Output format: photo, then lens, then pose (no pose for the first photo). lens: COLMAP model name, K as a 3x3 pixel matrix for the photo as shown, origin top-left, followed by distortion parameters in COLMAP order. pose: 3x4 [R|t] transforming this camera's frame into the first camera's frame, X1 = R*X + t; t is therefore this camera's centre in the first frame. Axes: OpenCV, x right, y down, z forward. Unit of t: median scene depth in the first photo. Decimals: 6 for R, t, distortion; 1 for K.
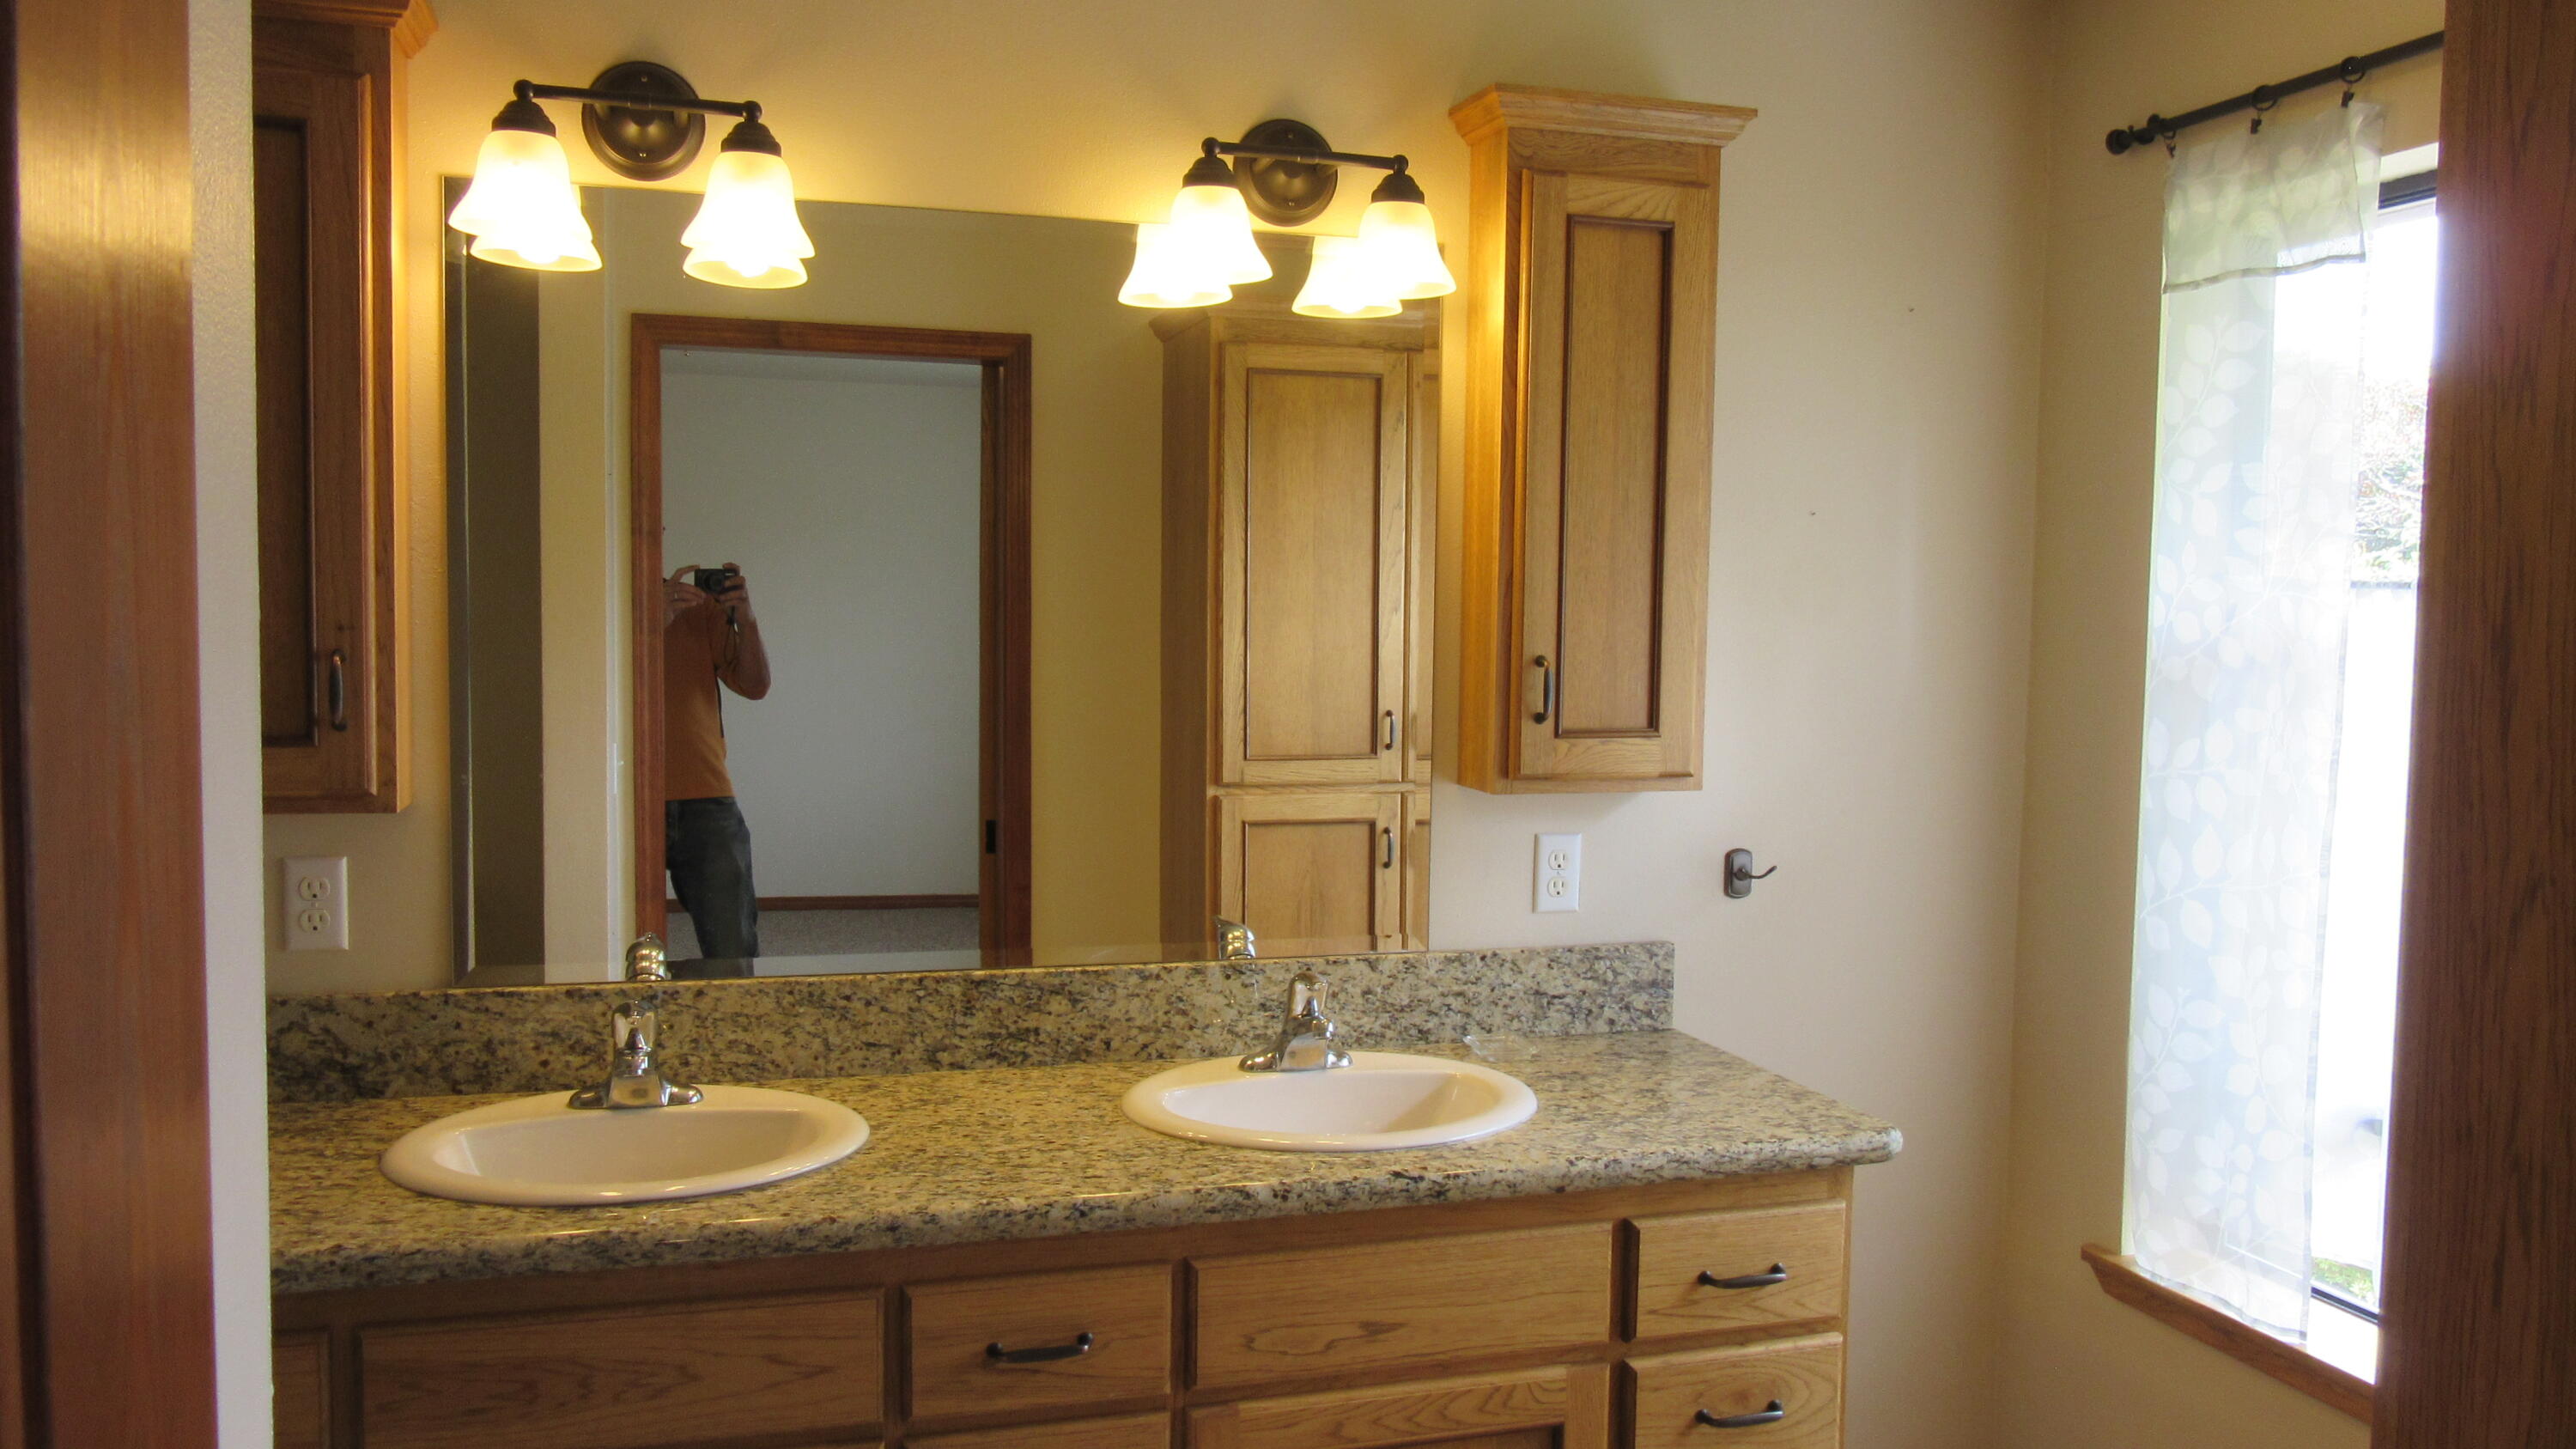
lens RADIAL K [[1923.1, 0, 1285.1], [0, 1923.1, 726.0], [0, 0, 1]] dist [-0.034180, 0.008509]
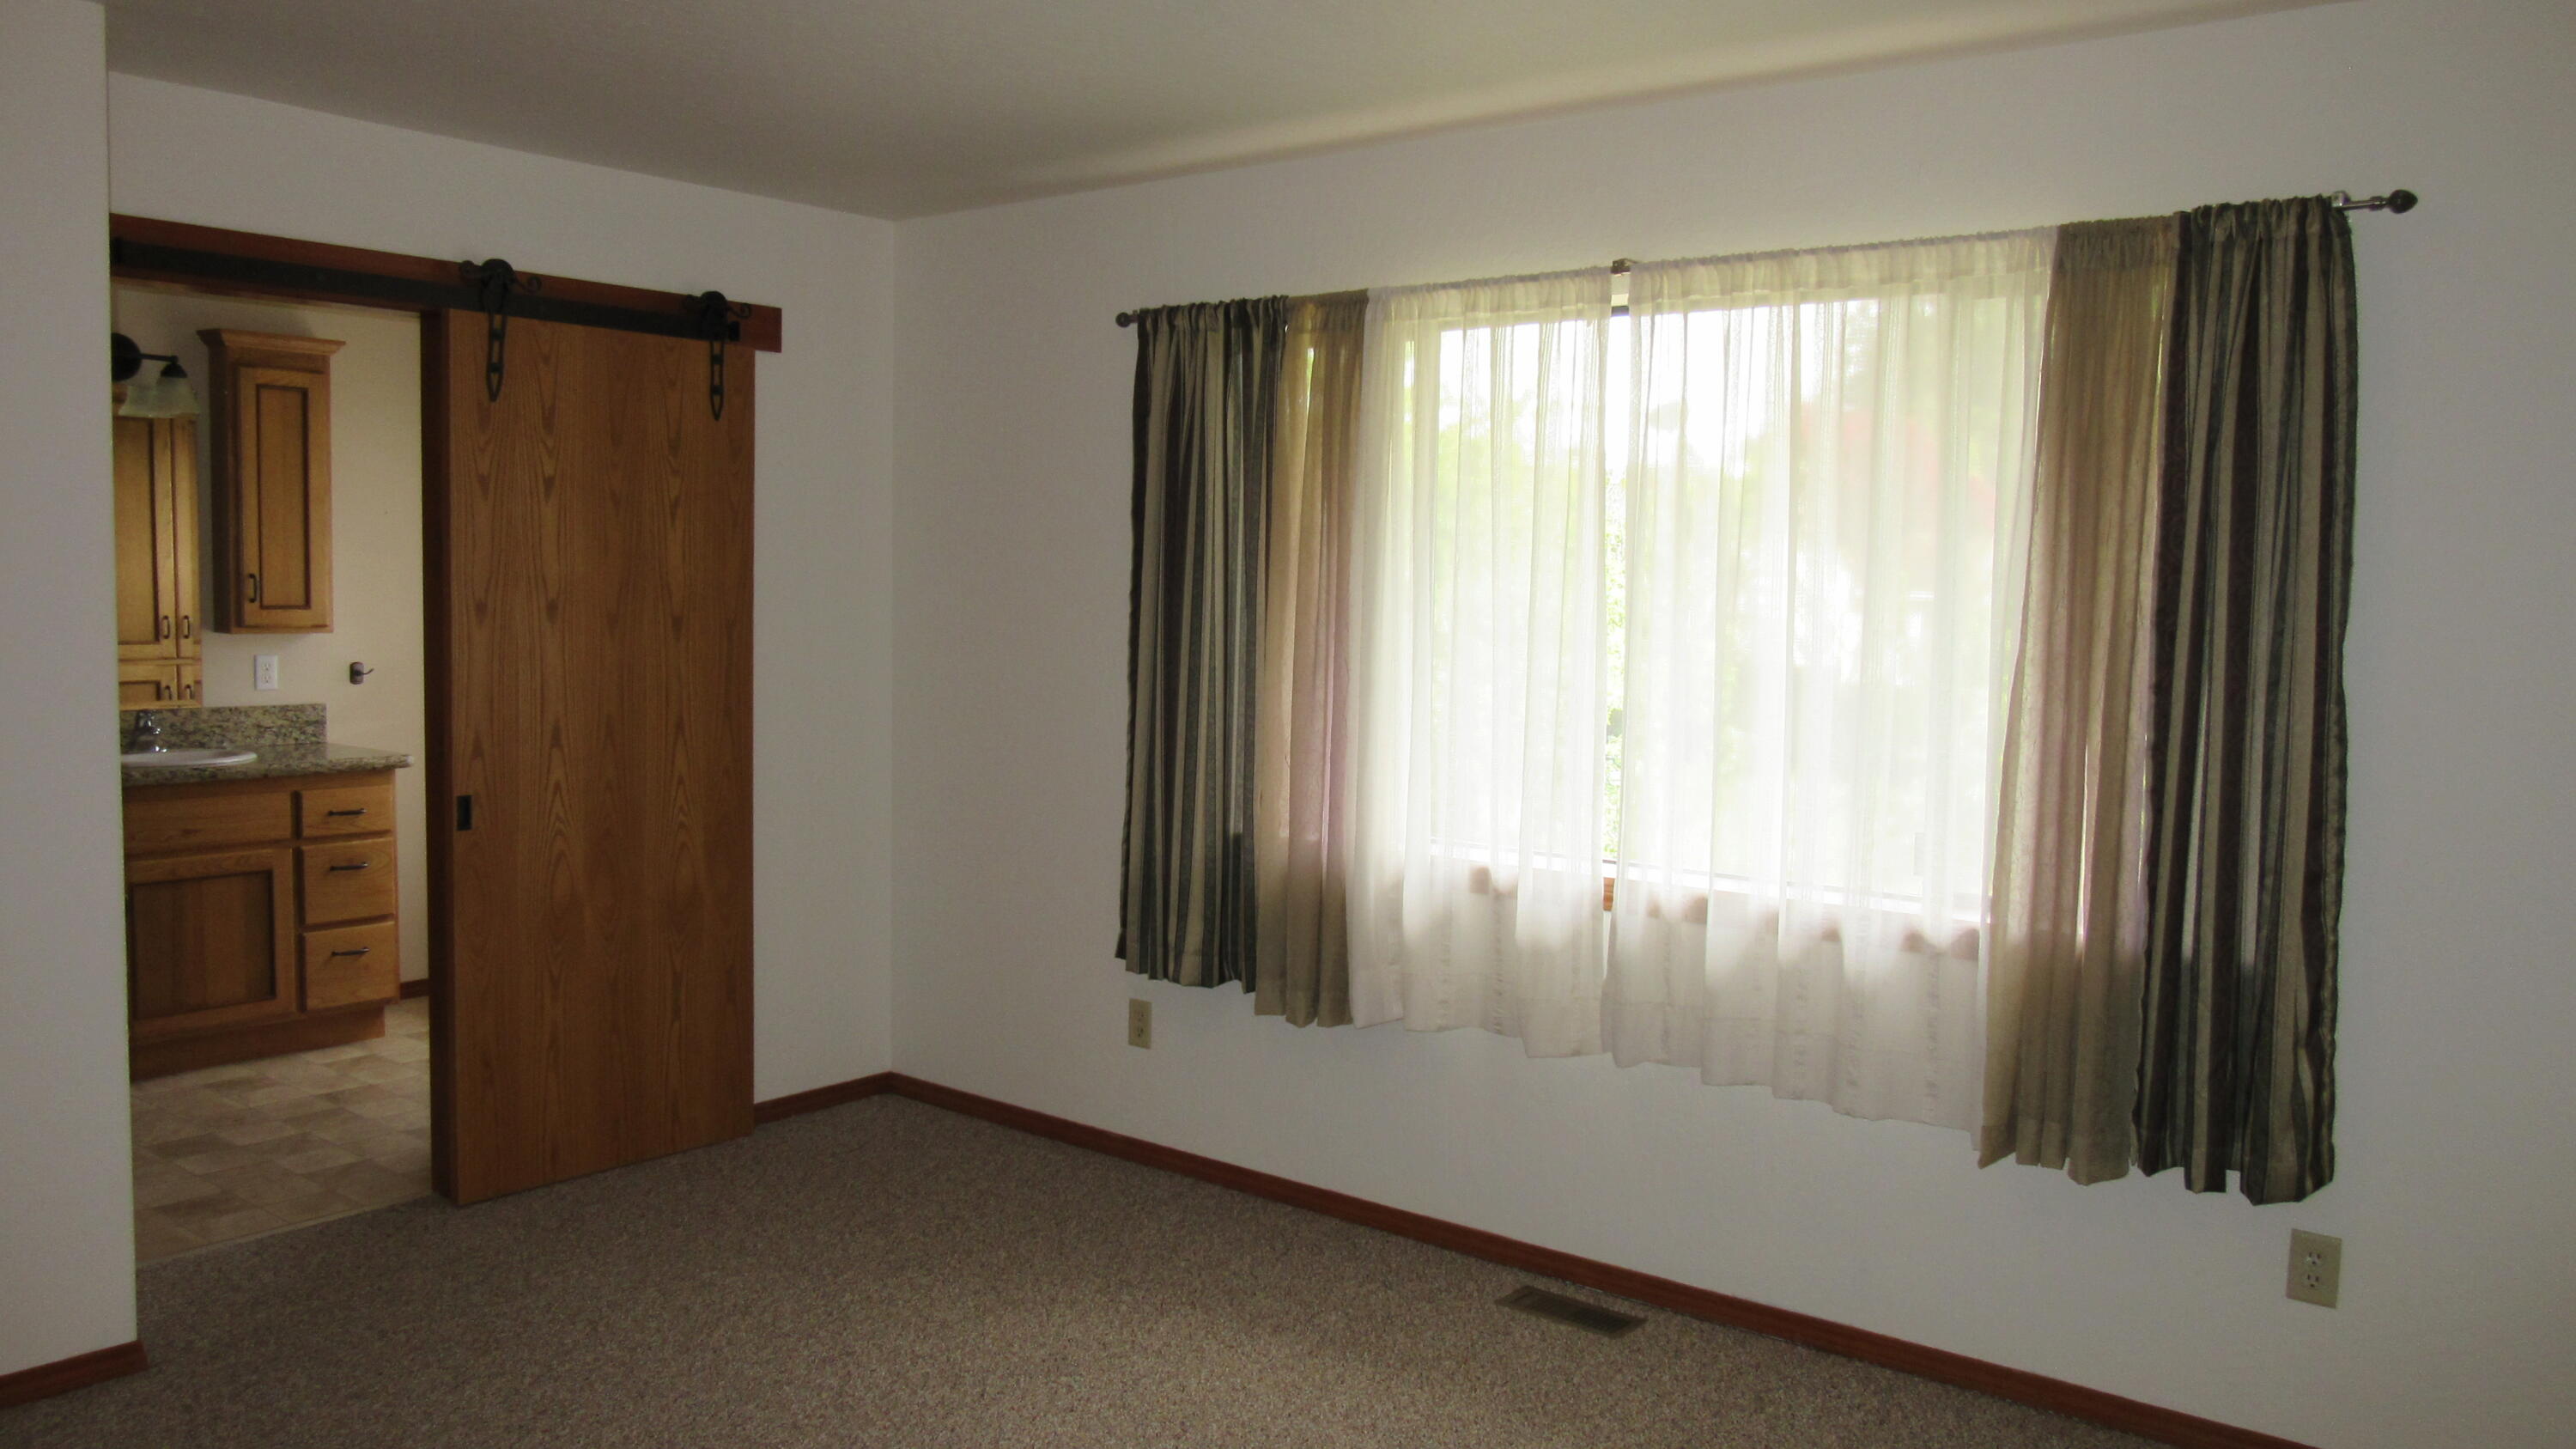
lens RADIAL K [[1923.1, 0, 1281.7], [0, 1923.1, 734.6], [0, 0, 1]] dist [-0.034180, 0.008509]
pose [[0.822519, -0.041170, 0.567245, -0.150797], [0.028753, 0.999111, 0.030823, 0.118764], [-0.568010, -0.009042, 0.822972, -1.539318]]
